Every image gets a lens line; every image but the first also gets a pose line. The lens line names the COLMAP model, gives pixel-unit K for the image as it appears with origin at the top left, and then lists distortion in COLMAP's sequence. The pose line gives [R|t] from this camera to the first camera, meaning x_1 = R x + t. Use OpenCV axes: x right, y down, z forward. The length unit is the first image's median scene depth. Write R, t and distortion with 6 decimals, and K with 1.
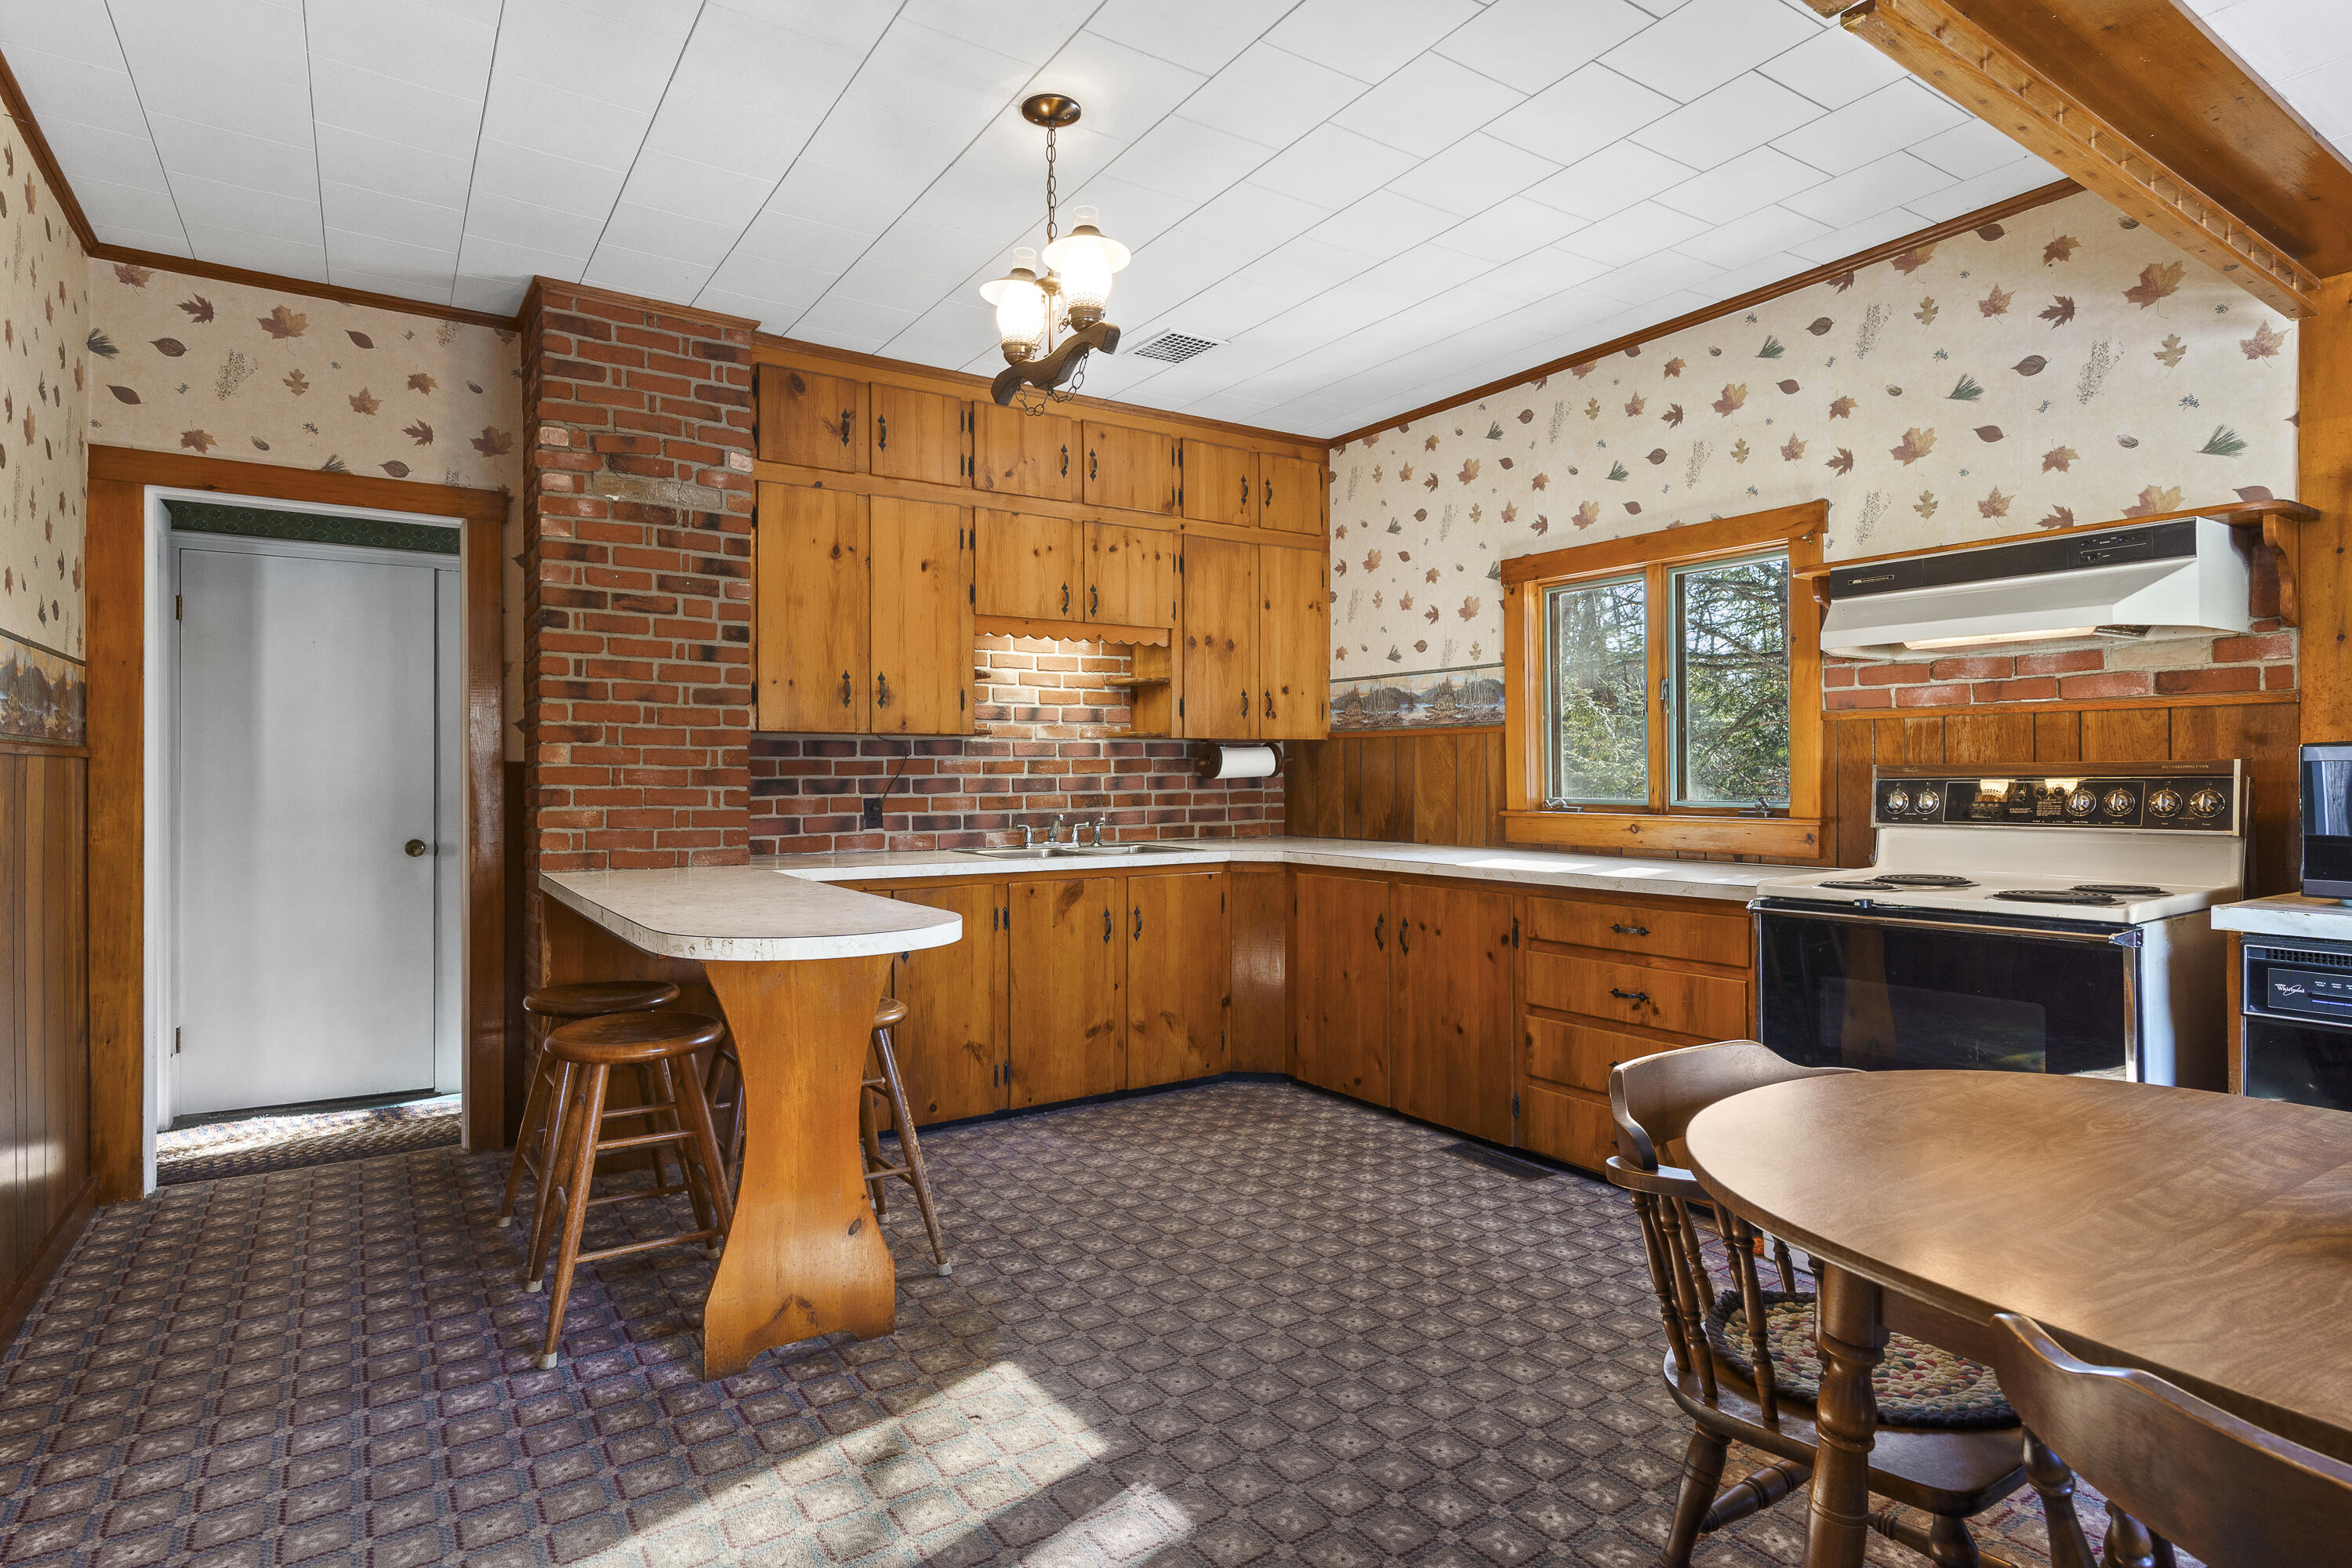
lens RADIAL K [[1209.7, 0, 1175.2], [0, 1209.7, 773.8], [0, 0, 1]] dist [-0.007618, 0.005413]
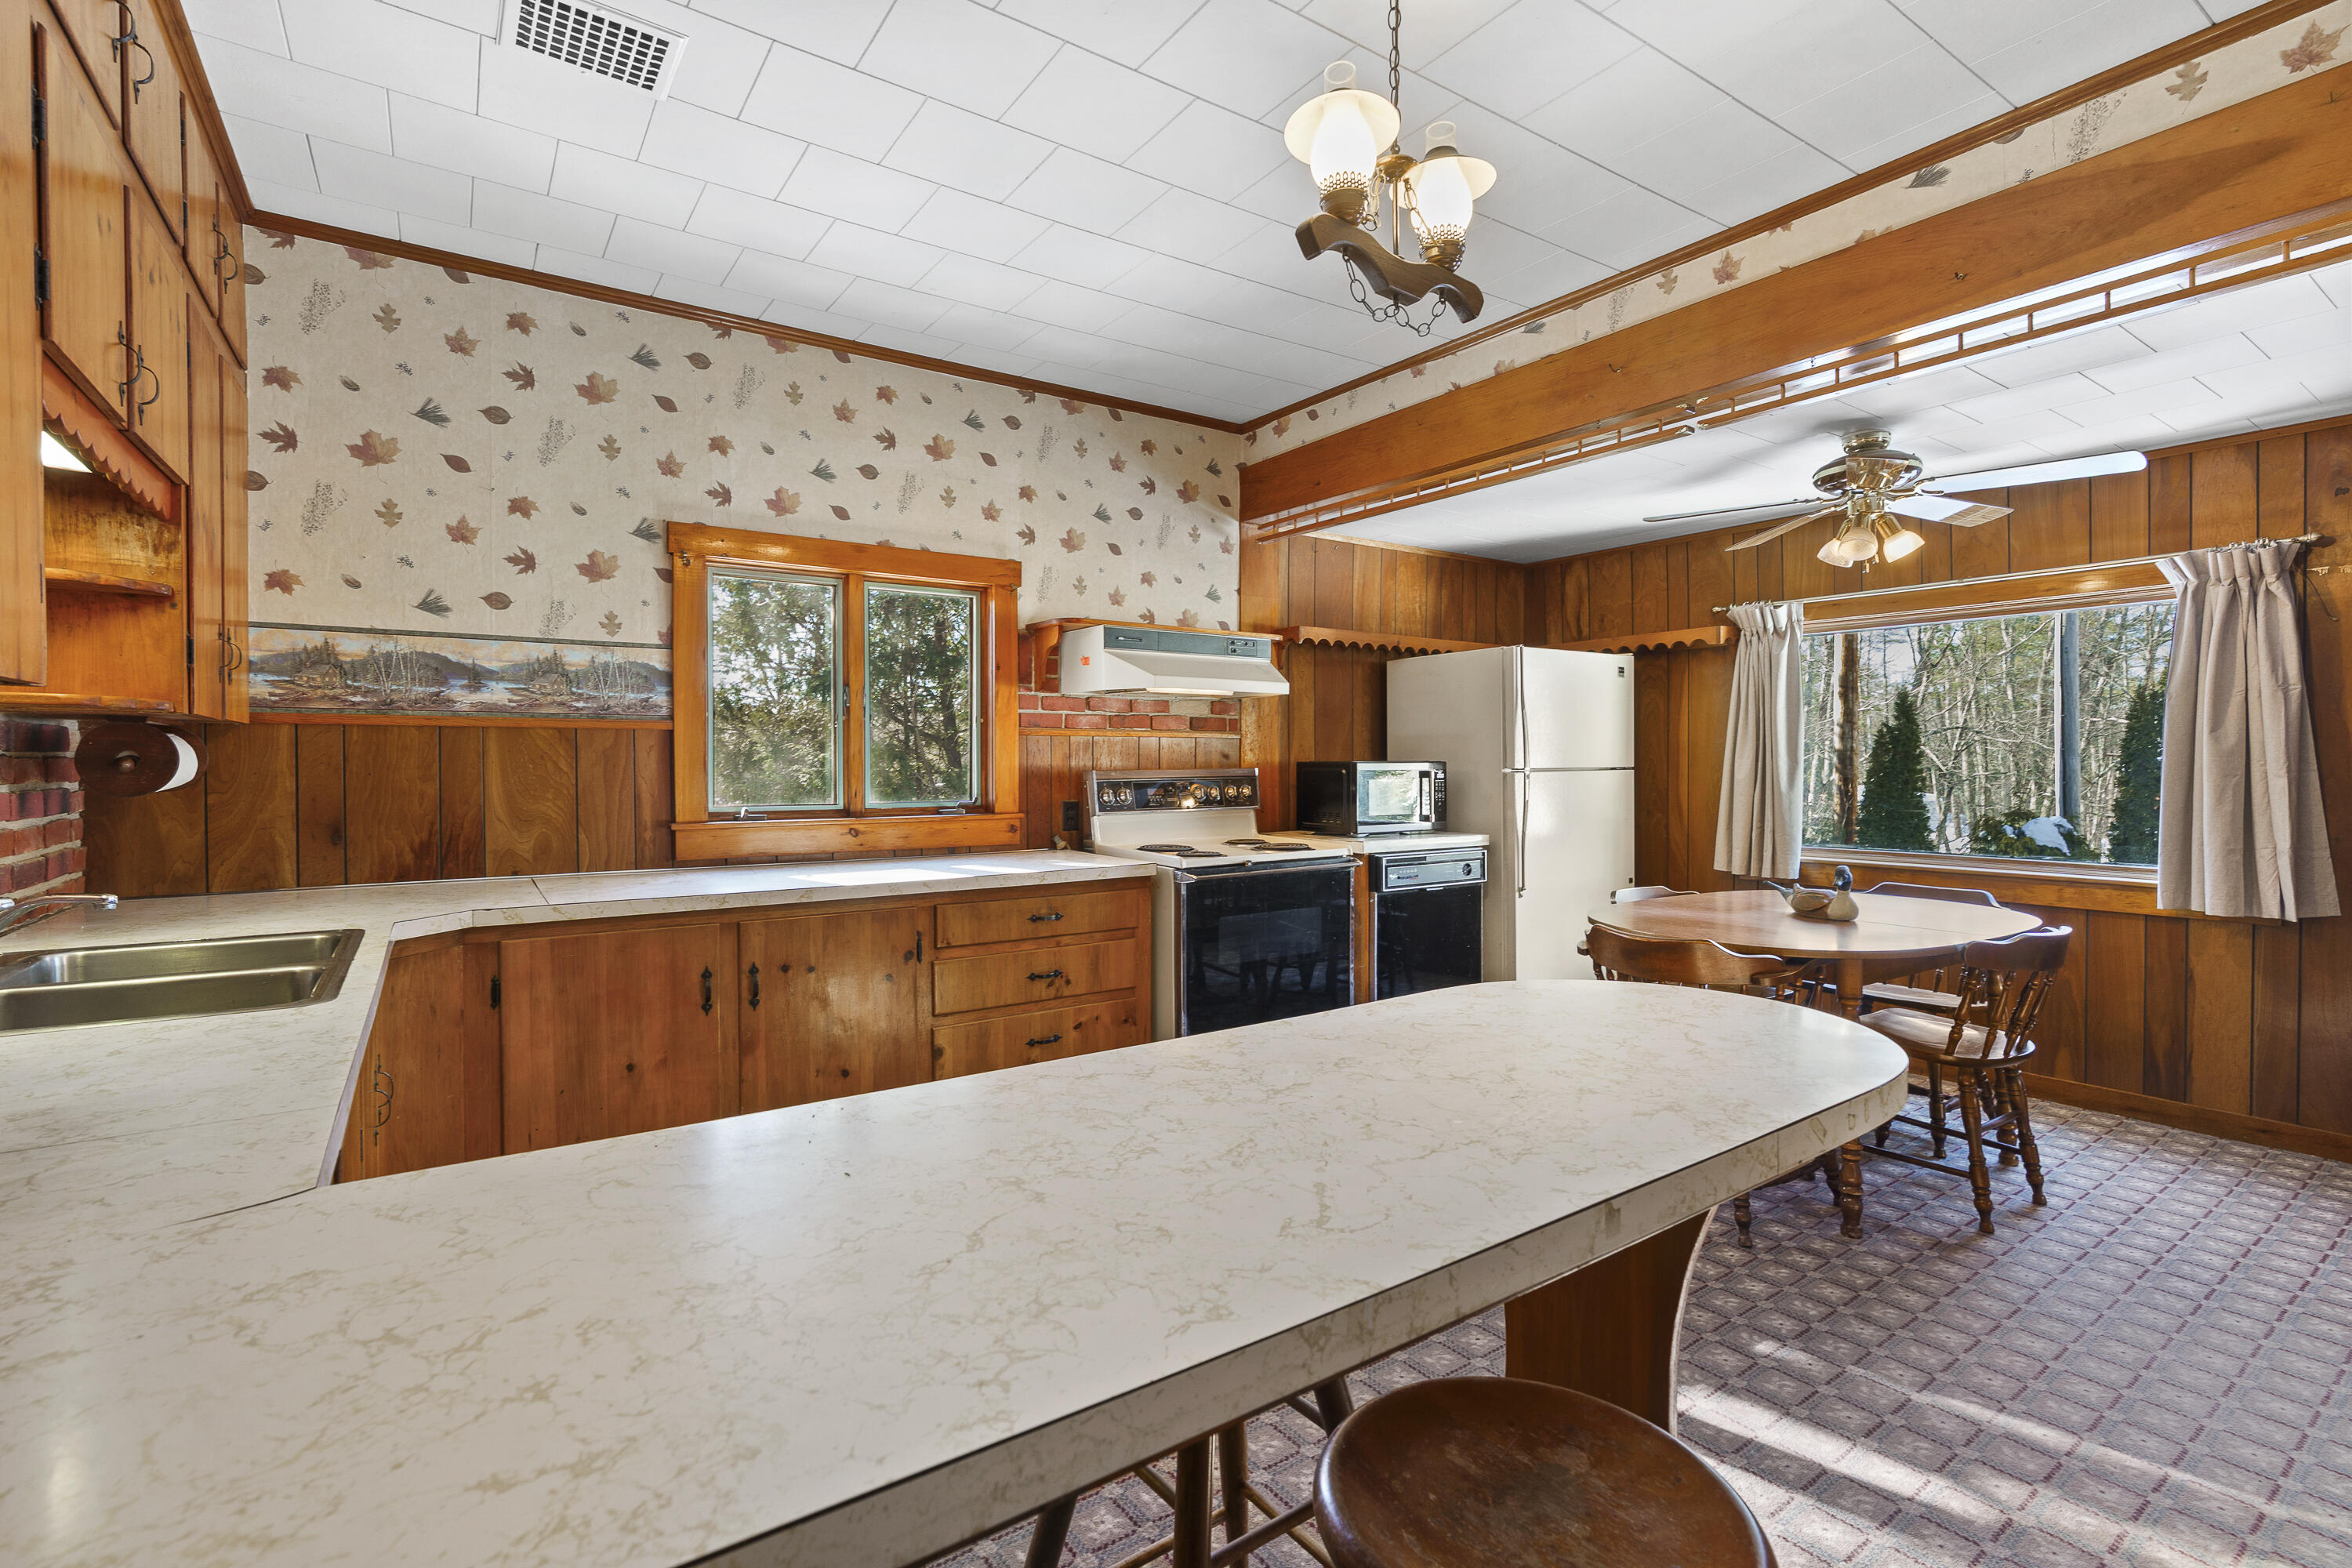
lens RADIAL K [[1066.2, 0, 1171.3], [0, 1066.2, 778.2], [0, 0, 1]] dist [-0.008326, 0.002991]
pose [[-0.006192, -0.012228, 0.999906, -0.557824], [0.000469, 0.999925, 0.012231, -0.011845], [-0.999981, 0.000545, -0.006186, 0.803017]]
